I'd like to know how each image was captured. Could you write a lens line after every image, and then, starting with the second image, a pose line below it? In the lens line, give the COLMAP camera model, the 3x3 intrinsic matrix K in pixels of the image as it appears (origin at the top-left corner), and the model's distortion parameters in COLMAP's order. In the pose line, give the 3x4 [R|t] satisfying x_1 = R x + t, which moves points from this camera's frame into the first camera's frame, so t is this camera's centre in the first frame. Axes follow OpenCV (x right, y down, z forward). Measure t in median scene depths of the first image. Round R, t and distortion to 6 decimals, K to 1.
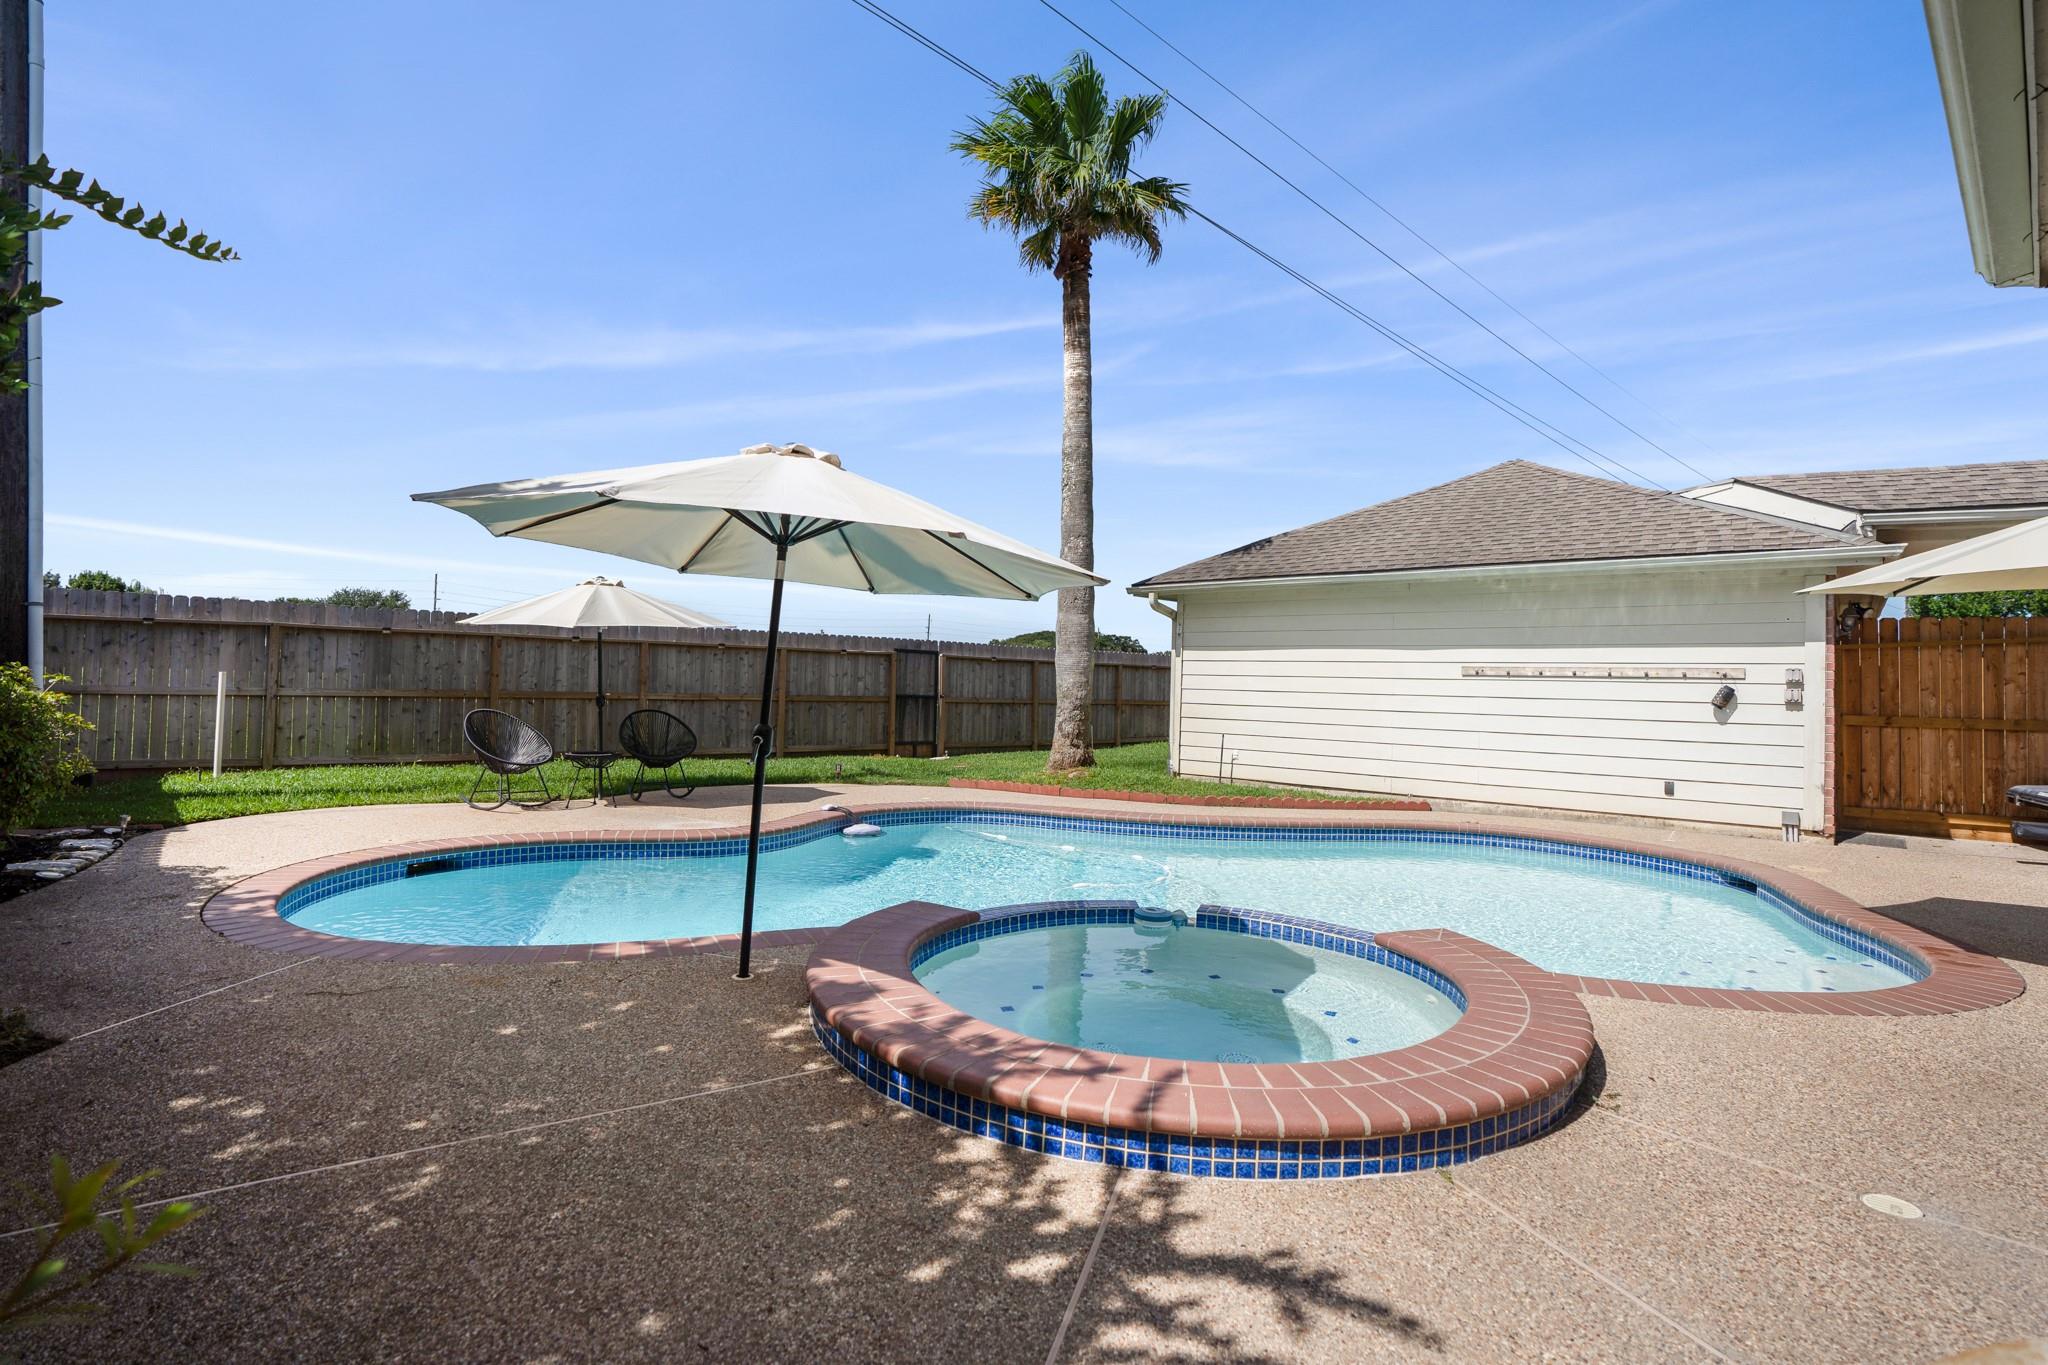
lens RADIAL K [[986.4, 0, 1024.0], [0, 986.4, 682.5], [0, 0, 1]] dist [-0.001438, -0.000180]
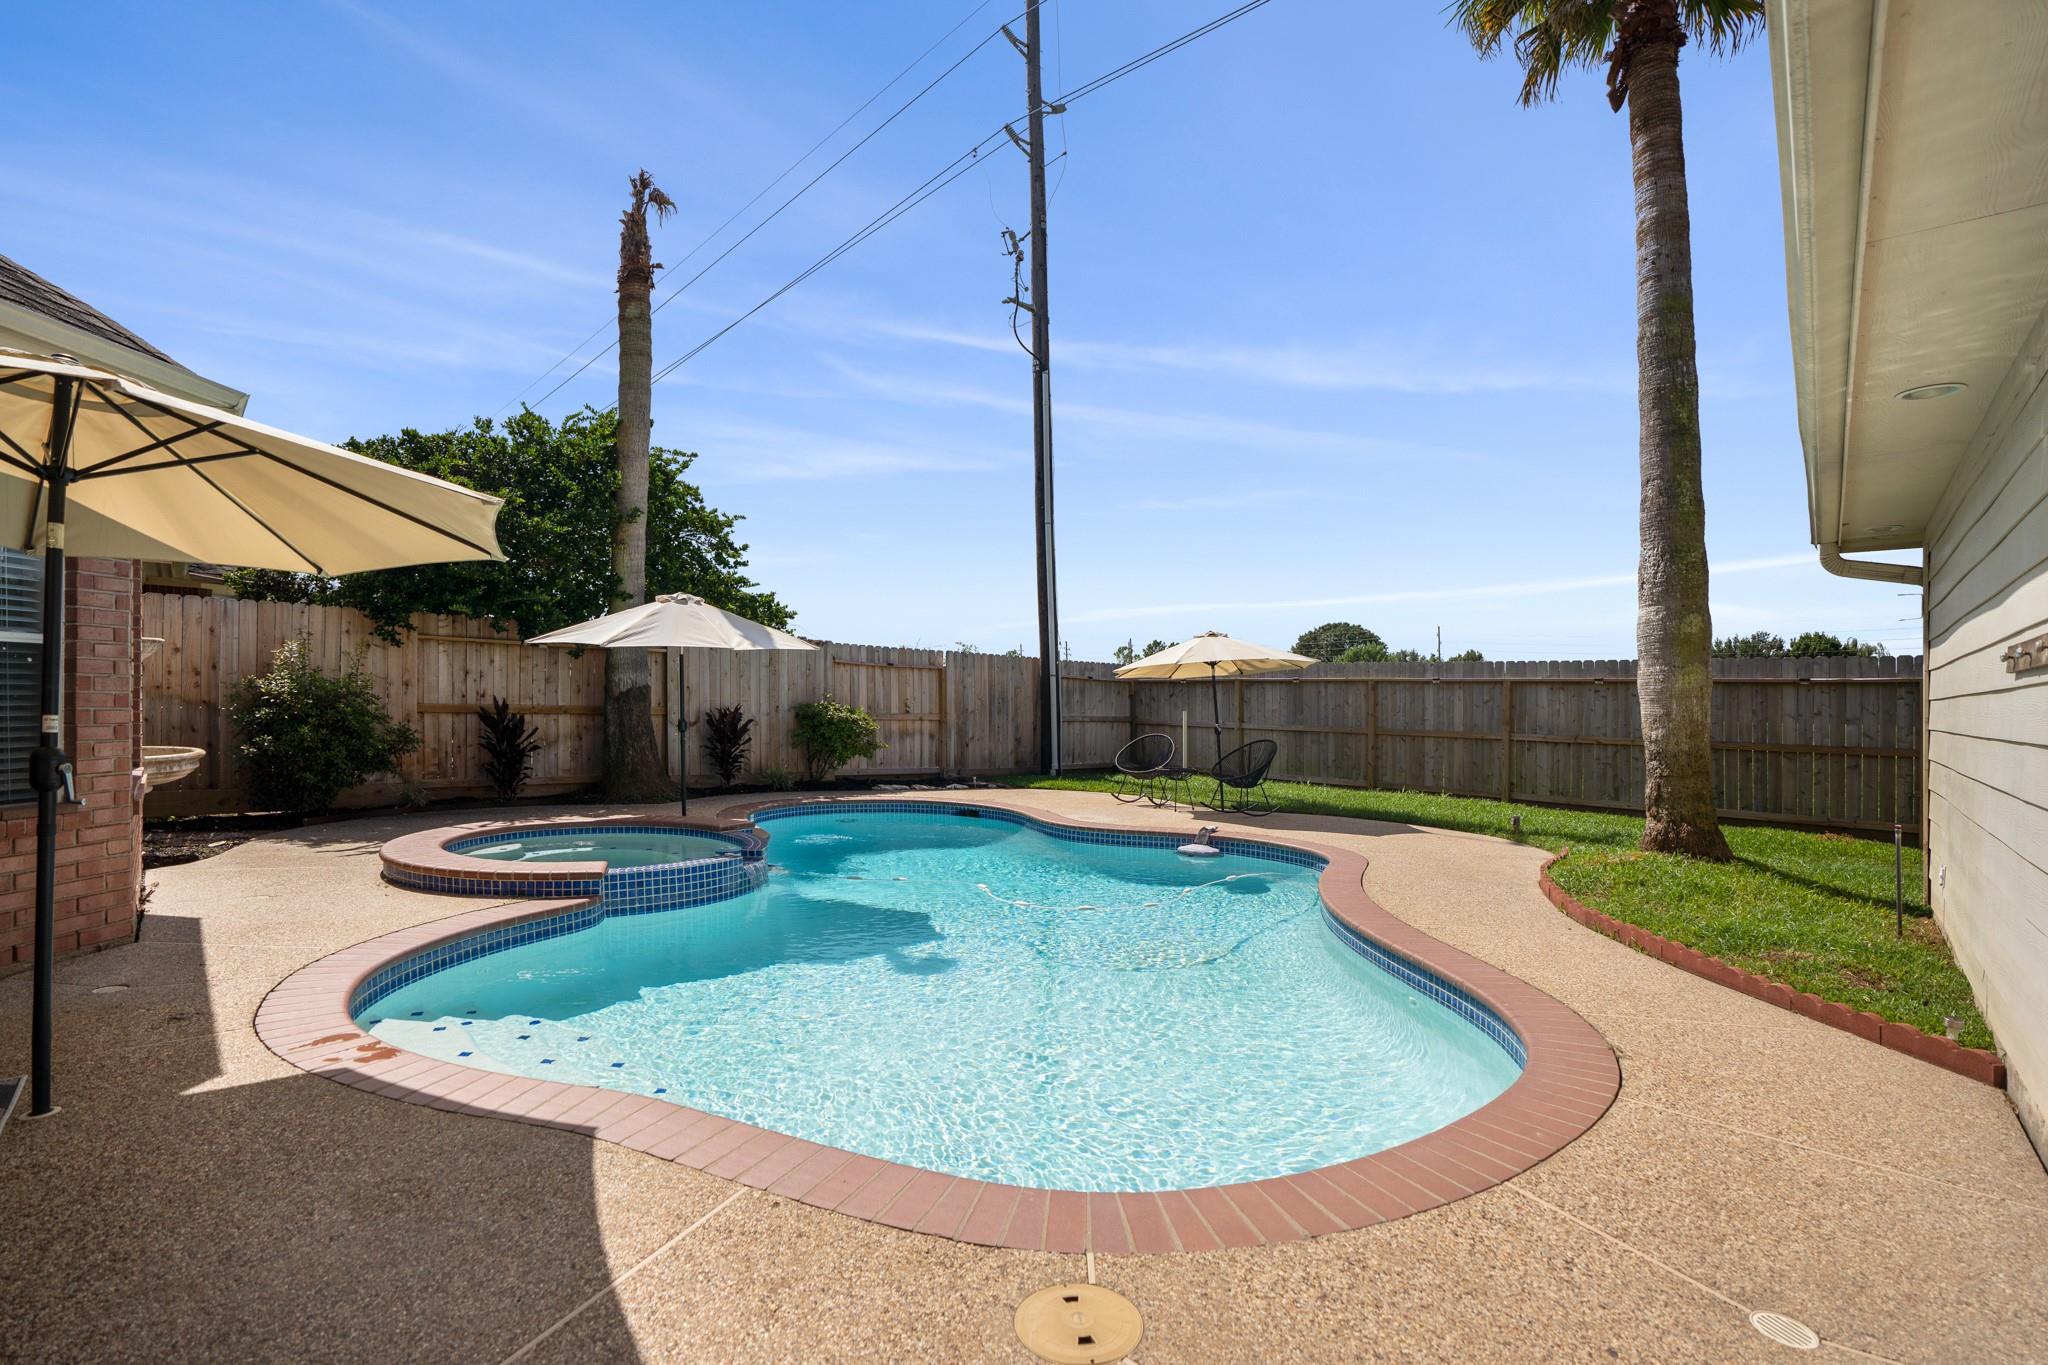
lens RADIAL K [[986.4, 0, 1024.0], [0, 986.4, 682.5], [0, 0, 1]] dist [-0.001438, -0.000180]
pose [[0.022936, -0.040282, -0.998925, 0.564081], [-0.018401, 0.999002, -0.040707, 0.008998], [0.999568, 0.019315, 0.022172, 0.514319]]
